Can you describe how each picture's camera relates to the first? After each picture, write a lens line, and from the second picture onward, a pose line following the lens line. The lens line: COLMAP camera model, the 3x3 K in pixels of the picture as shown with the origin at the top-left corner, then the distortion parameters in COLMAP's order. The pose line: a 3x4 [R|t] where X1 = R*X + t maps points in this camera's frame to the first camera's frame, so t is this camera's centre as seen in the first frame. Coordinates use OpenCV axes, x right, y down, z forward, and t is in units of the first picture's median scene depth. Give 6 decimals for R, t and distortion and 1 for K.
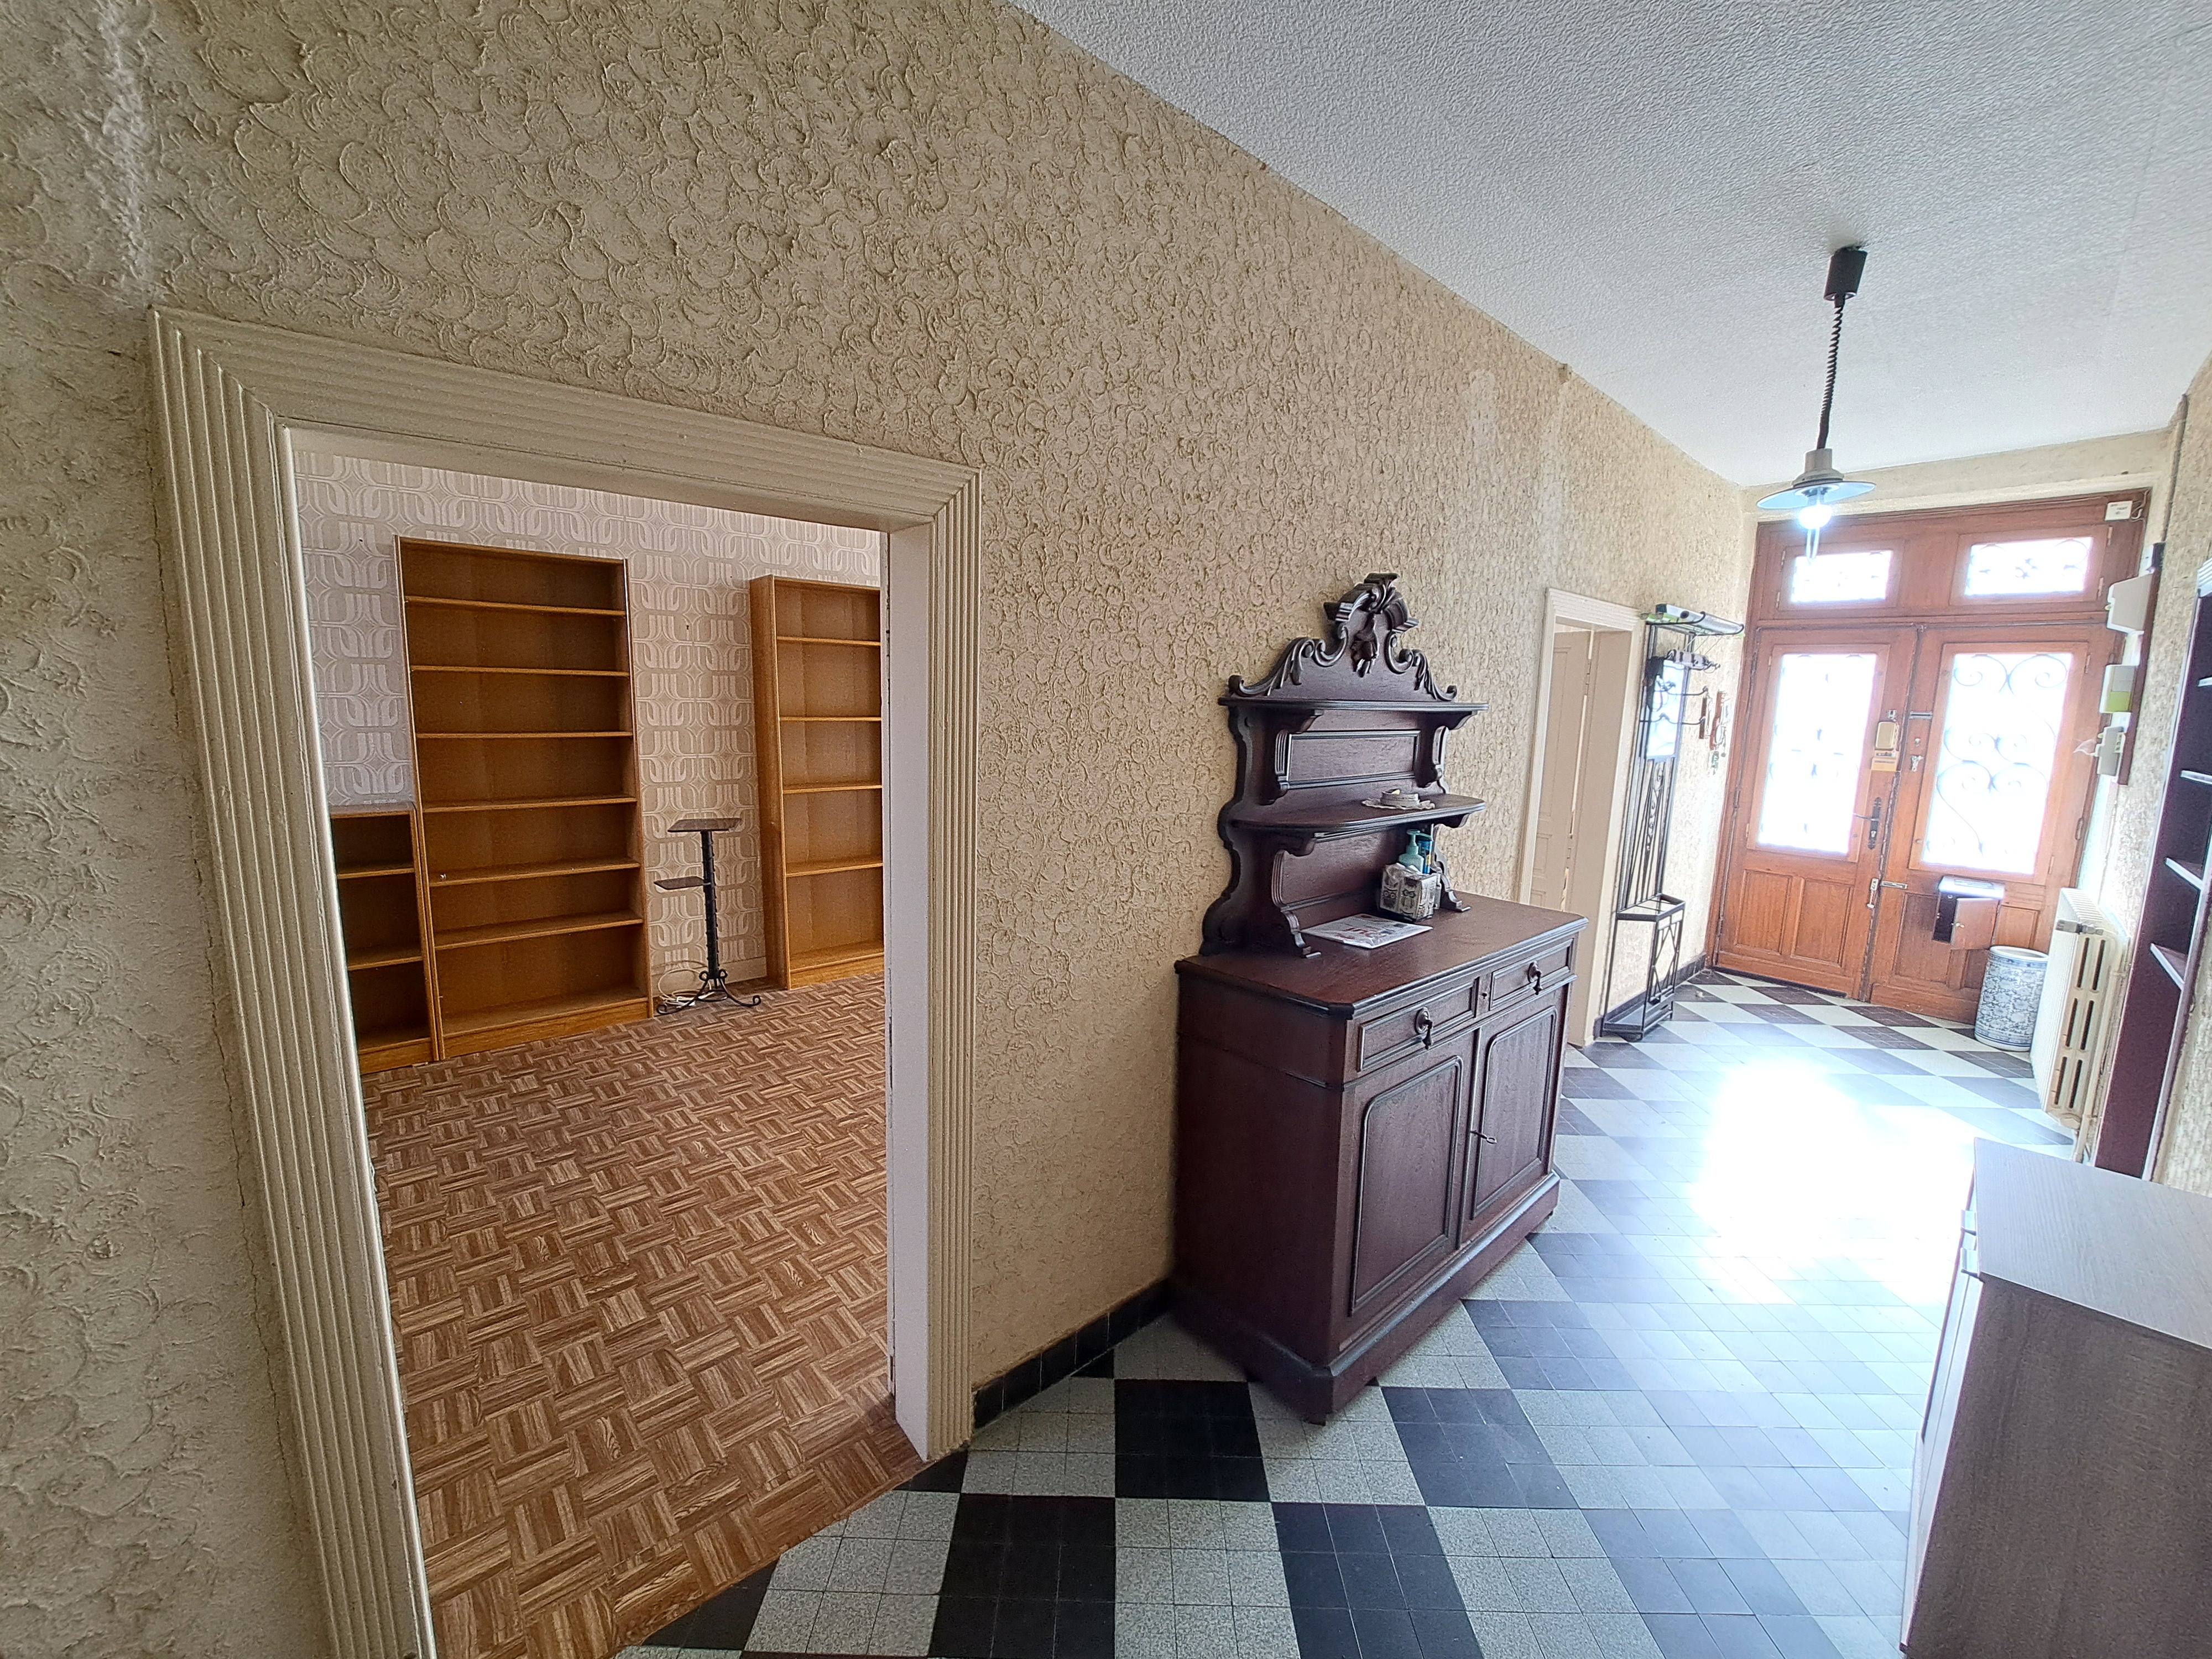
lens RADIAL K [[873.4, 0, 1112.0], [0, 873.4, 815.8], [0, 0, 1]] dist [-0.001884, 0.005353]
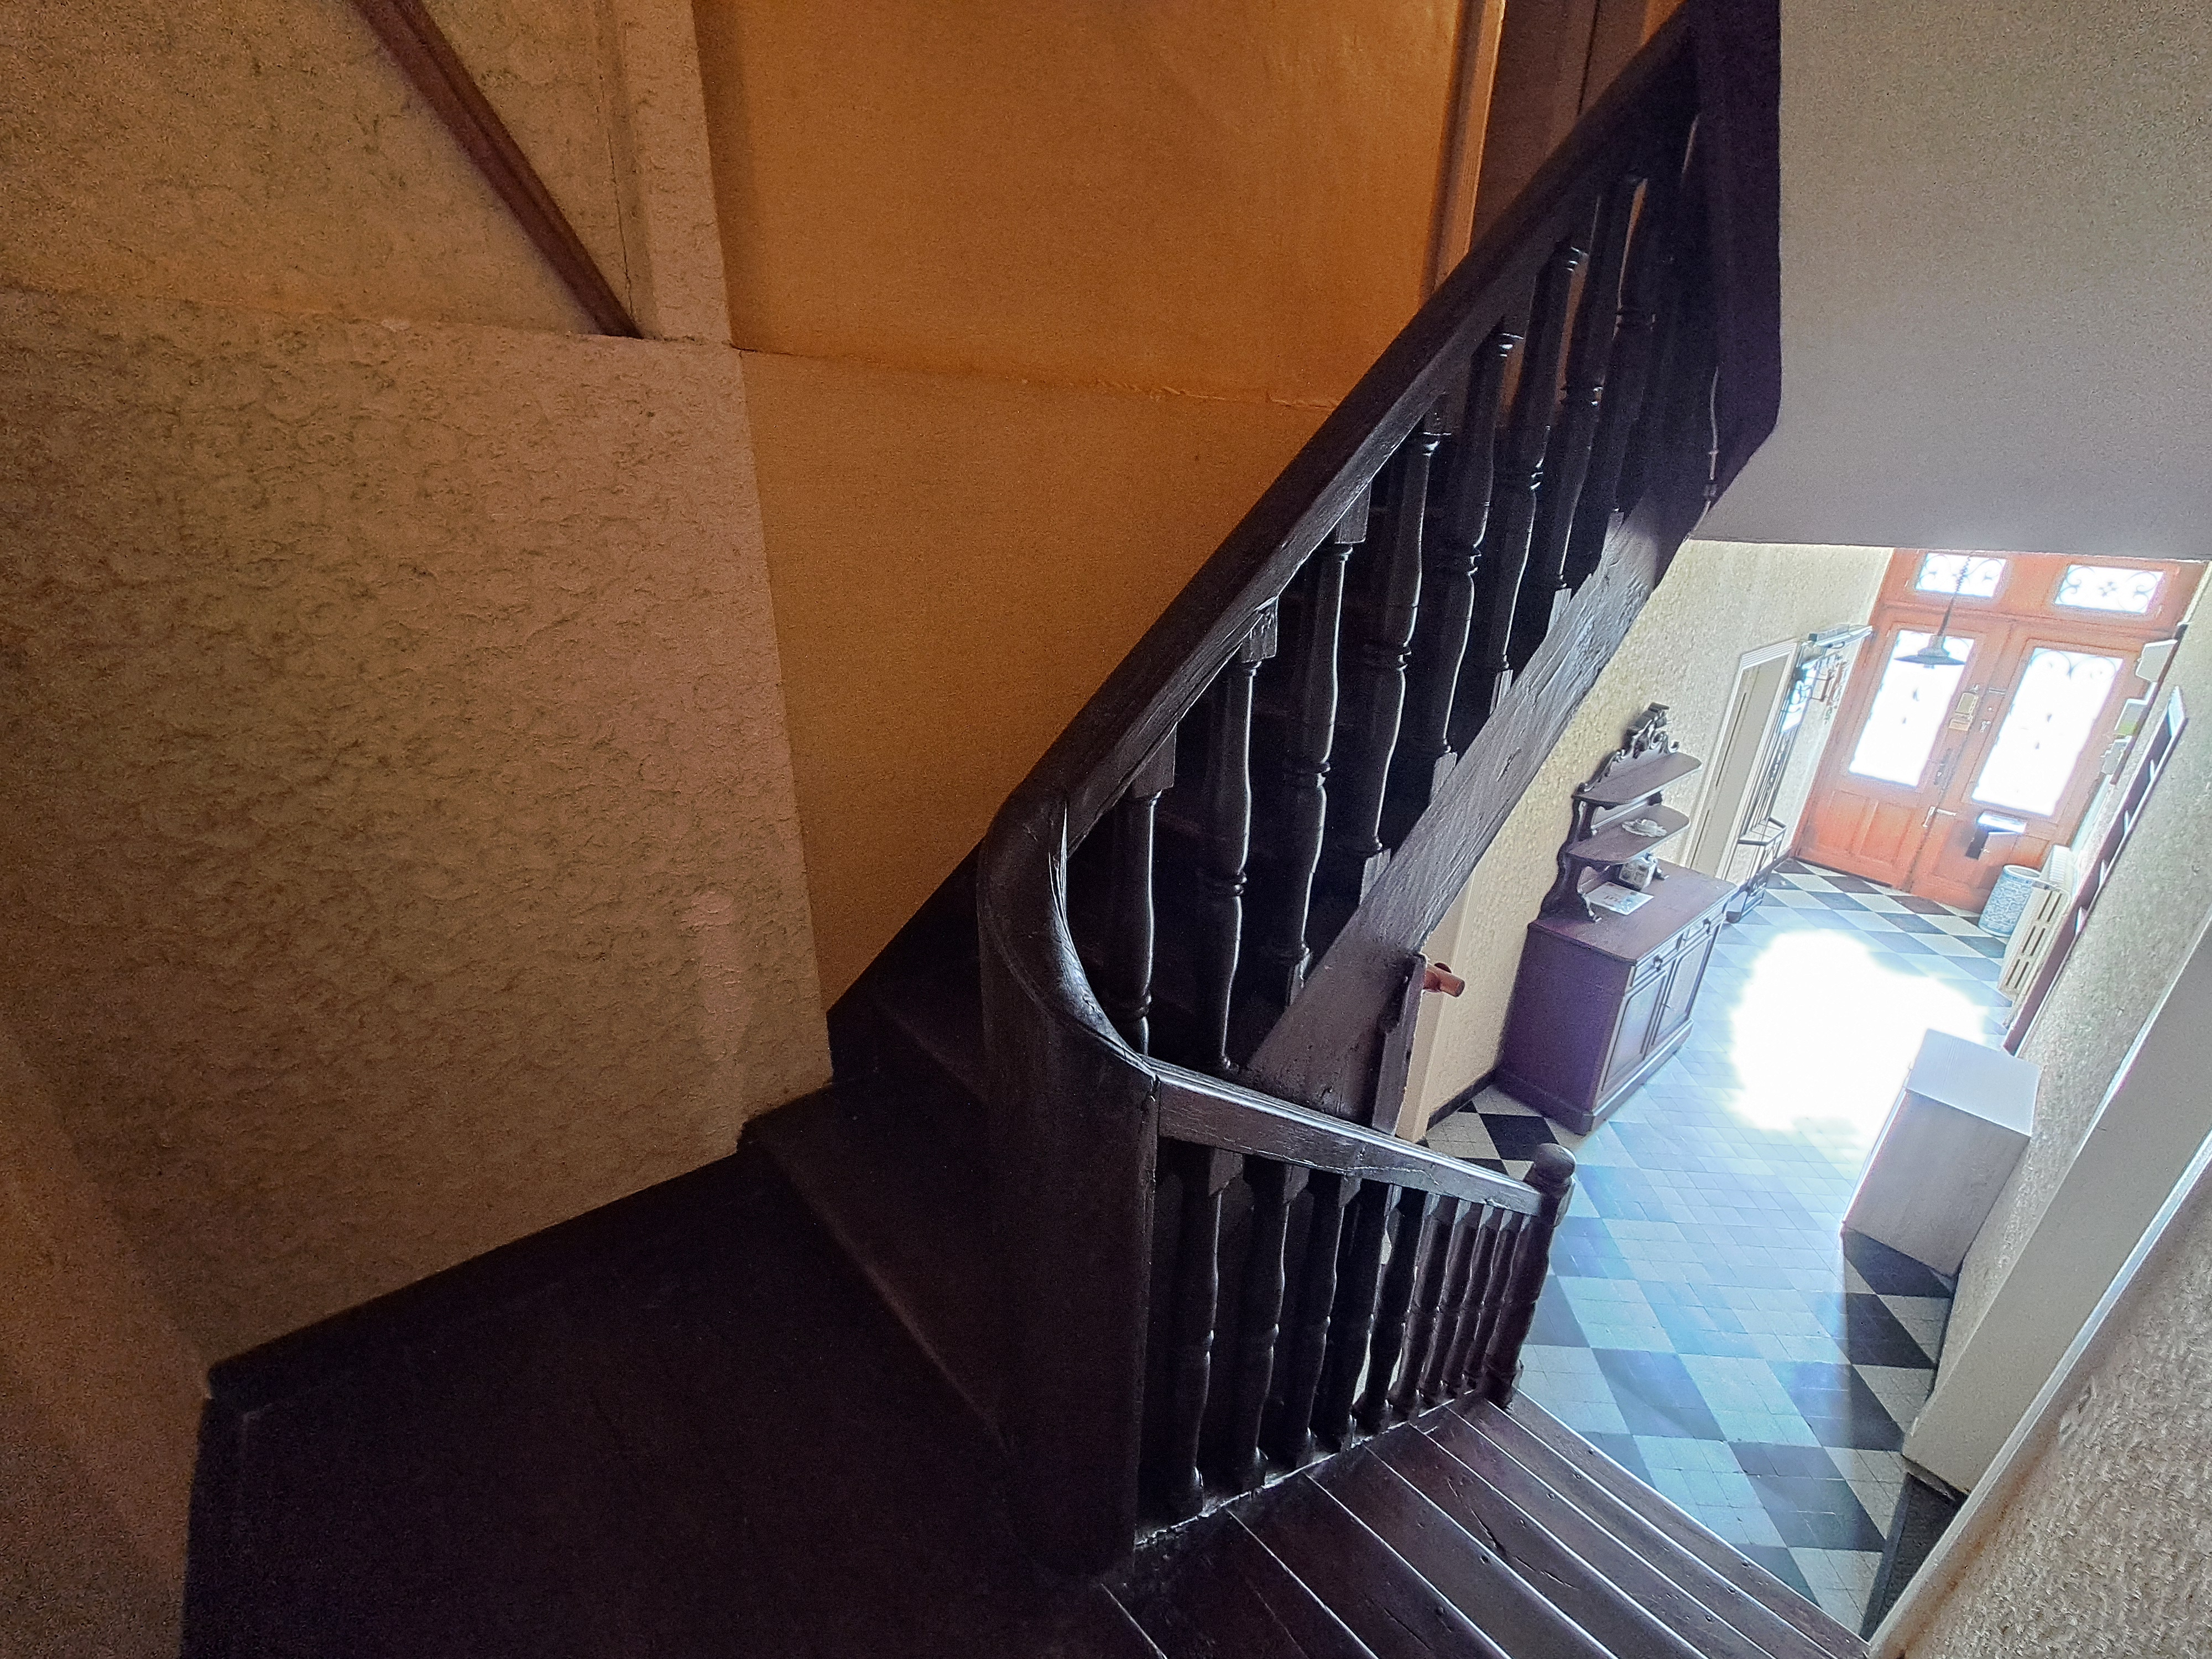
lens RADIAL K [[873.4, 0, 1112.0], [0, 873.4, 815.8], [0, 0, 1]] dist [-0.001884, 0.005353]
pose [[0.998695, 0.017844, -0.047844, -0.372727], [-0.006011, 0.971522, 0.236872, -0.254441], [0.050708, -0.236276, 0.970362, -0.428544]]
